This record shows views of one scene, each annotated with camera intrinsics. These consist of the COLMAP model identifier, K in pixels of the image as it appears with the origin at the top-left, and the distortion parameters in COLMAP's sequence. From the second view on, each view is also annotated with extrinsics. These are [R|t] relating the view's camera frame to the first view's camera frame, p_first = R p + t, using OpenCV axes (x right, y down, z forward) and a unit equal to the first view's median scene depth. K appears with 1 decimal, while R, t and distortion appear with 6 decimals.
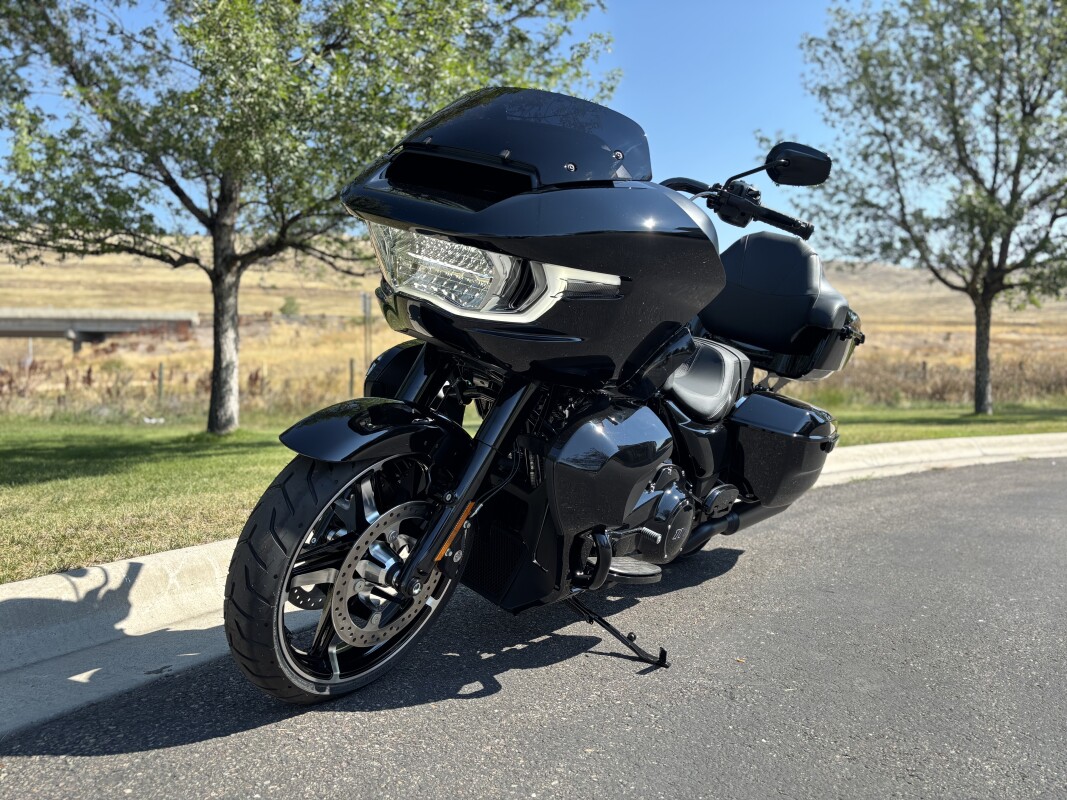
lens RADIAL K [[804.7, 0, 531.9], [0, 804.7, 403.3], [0, 0, 1]] dist [0.040451, -0.044913]
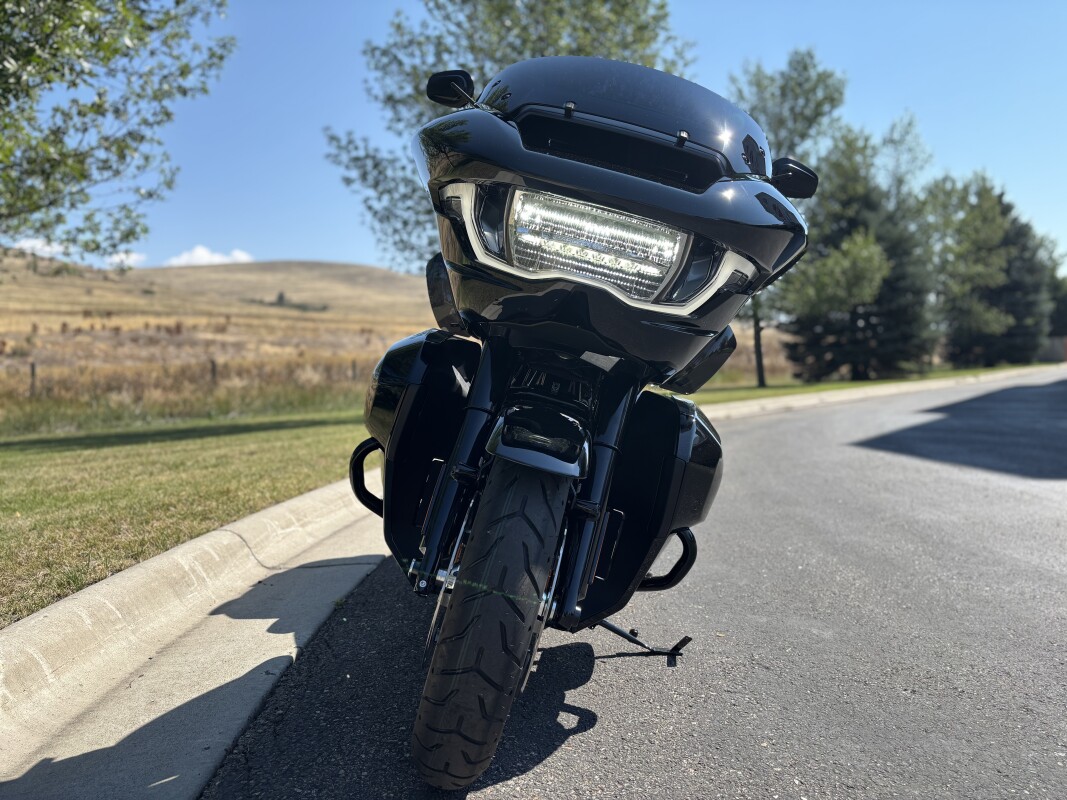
lens RADIAL K [[804.7, 0, 529.4], [0, 804.7, 406.2], [0, 0, 1]] dist [0.040451, -0.044913]
pose [[0.834075, -0.038154, 0.550330, -0.124829], [0.035474, 0.999250, 0.015513, -0.002609], [-0.550509, 0.006583, 0.834803, 0.056786]]
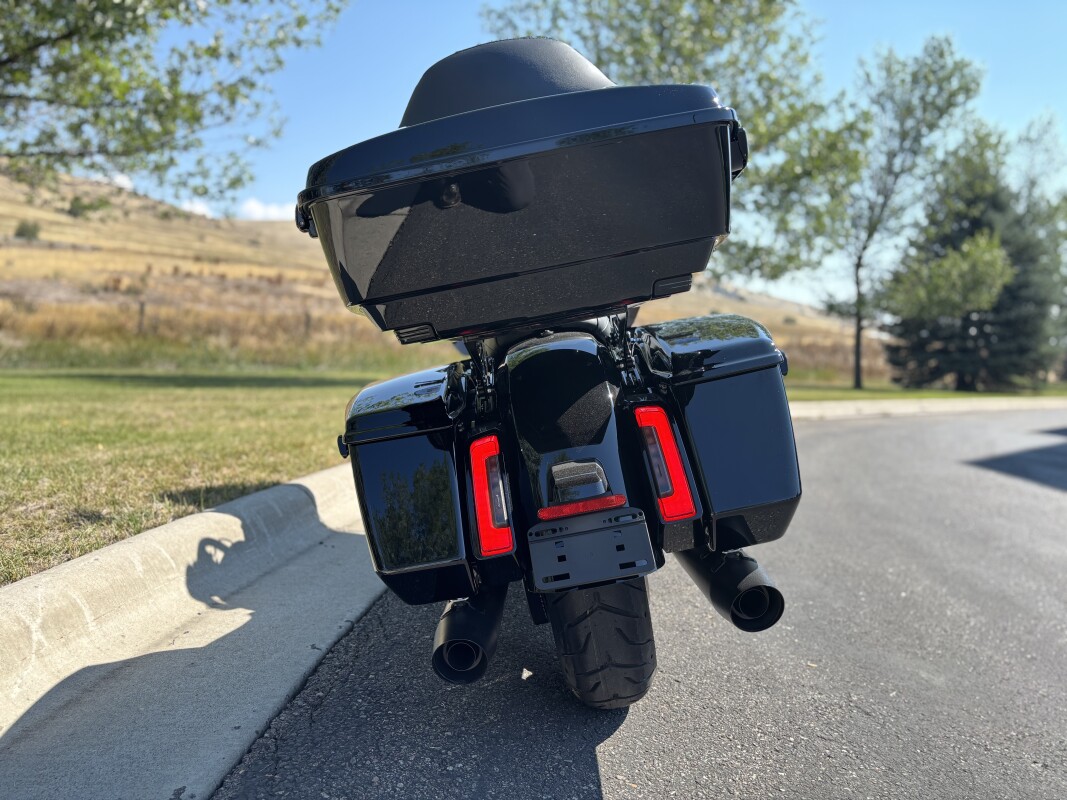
lens RADIAL K [[804.7, 0, 533.9], [0, 804.7, 395.3], [0, 0, 1]] dist [0.040451, -0.044913]
pose [[0.882839, 0.033842, 0.468454, -0.114823], [-0.055416, 0.997939, 0.032344, -0.002672], [-0.466394, -0.054514, 0.882896, 0.076371]]
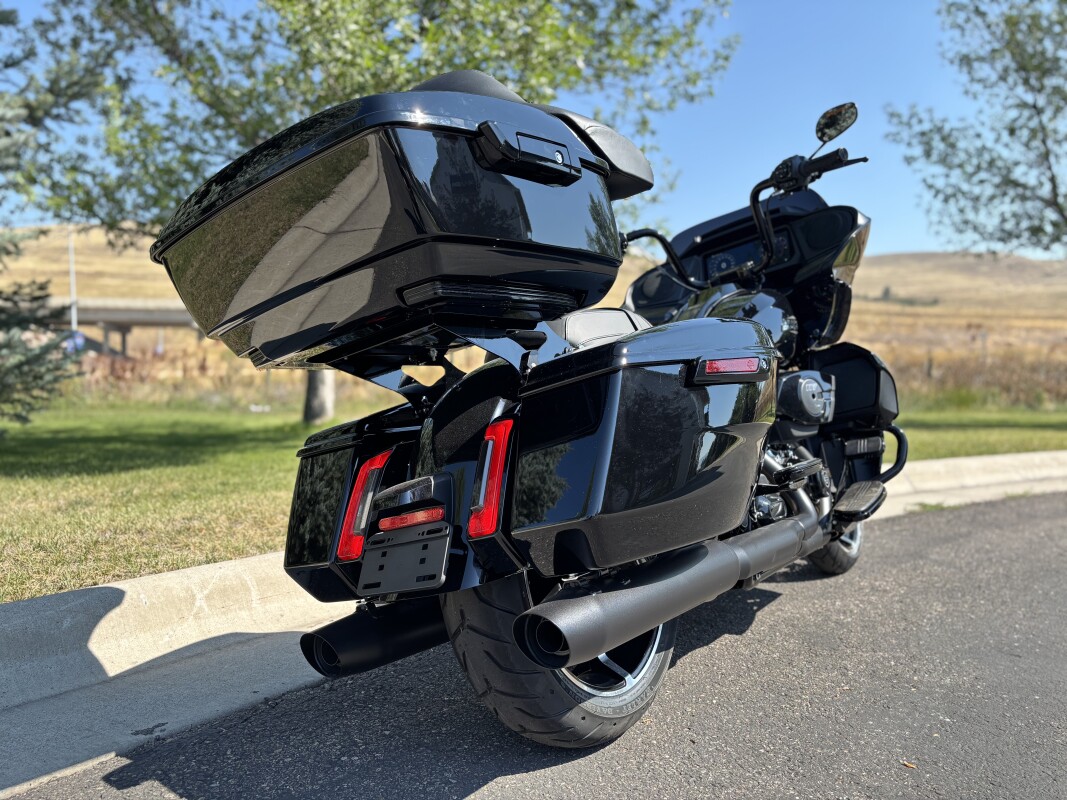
lens RADIAL K [[804.7, 0, 534.3], [0, 804.7, 407.1], [0, 0, 1]] dist [0.040451, -0.044913]
pose [[0.992274, 0.019408, -0.122536, 0.001783], [-0.017822, 0.999743, 0.014030, -0.001484], [0.122777, -0.011738, 0.992365, 0.055463]]
